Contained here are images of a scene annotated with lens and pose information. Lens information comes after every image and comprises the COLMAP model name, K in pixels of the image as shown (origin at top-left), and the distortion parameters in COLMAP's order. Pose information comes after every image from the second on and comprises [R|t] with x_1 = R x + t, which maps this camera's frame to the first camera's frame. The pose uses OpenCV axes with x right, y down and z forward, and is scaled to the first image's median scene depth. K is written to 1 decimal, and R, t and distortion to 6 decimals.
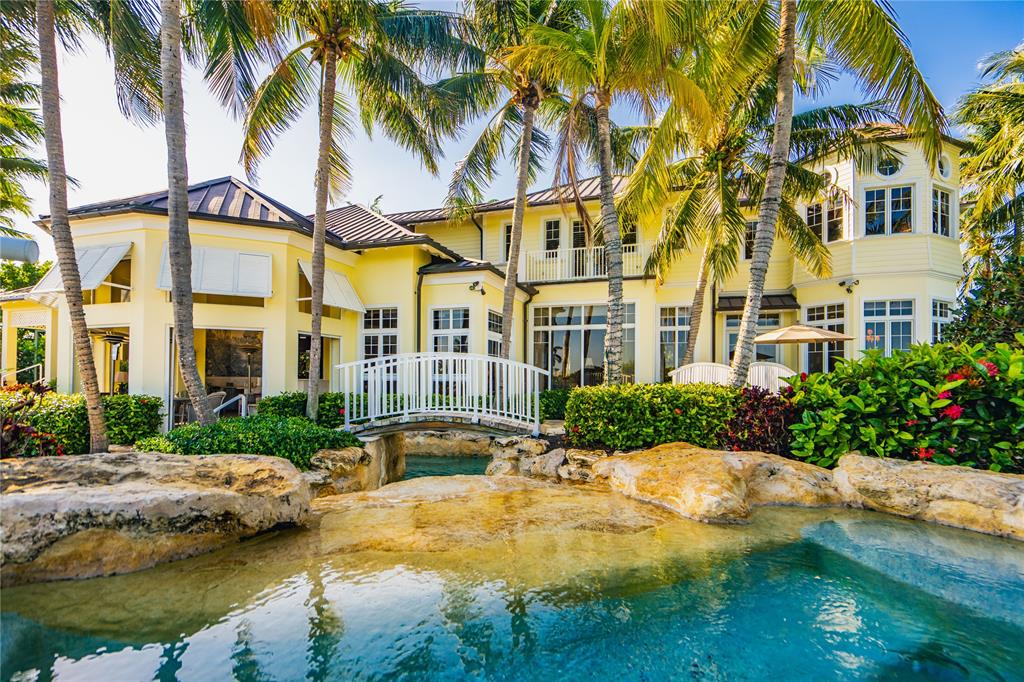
lens RADIAL K [[497.7, 0, 513.2], [0, 497.7, 358.9], [0, 0, 1]] dist [-0.000962, 0.000212]
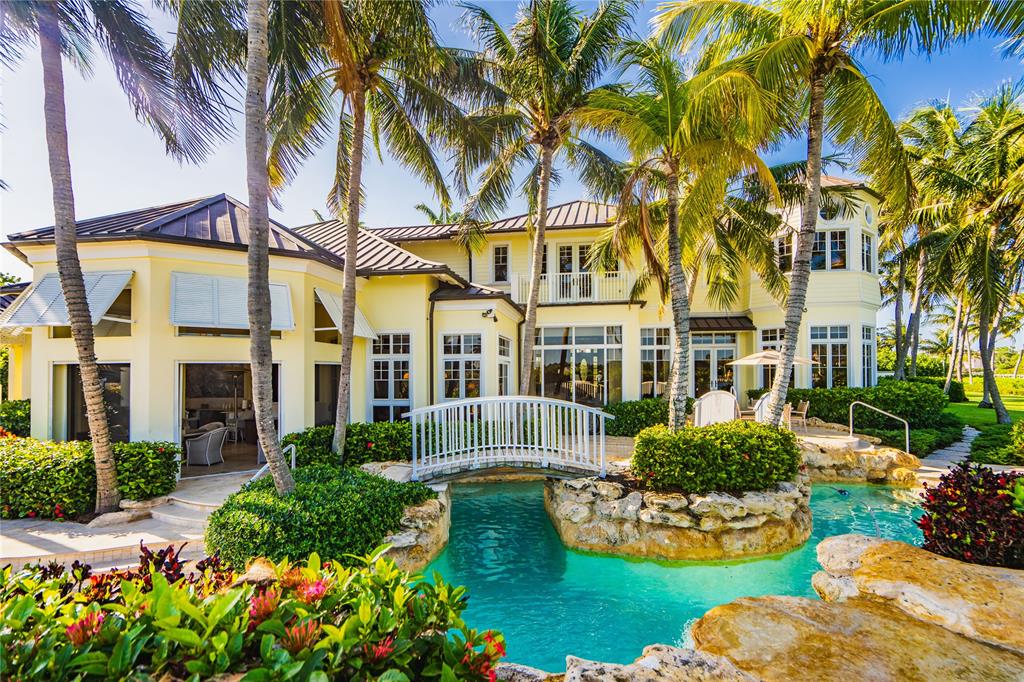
lens RADIAL K [[466.8, 0, 530.4], [0, 466.8, 353.5], [0, 0, 1]] dist [0.001502, 0.000165]
pose [[0.985357, -0.005984, 0.170401, -0.163901], [0.006283, 0.999980, -0.001215, -0.064477], [-0.170390, 0.002268, 0.985374, 0.028051]]
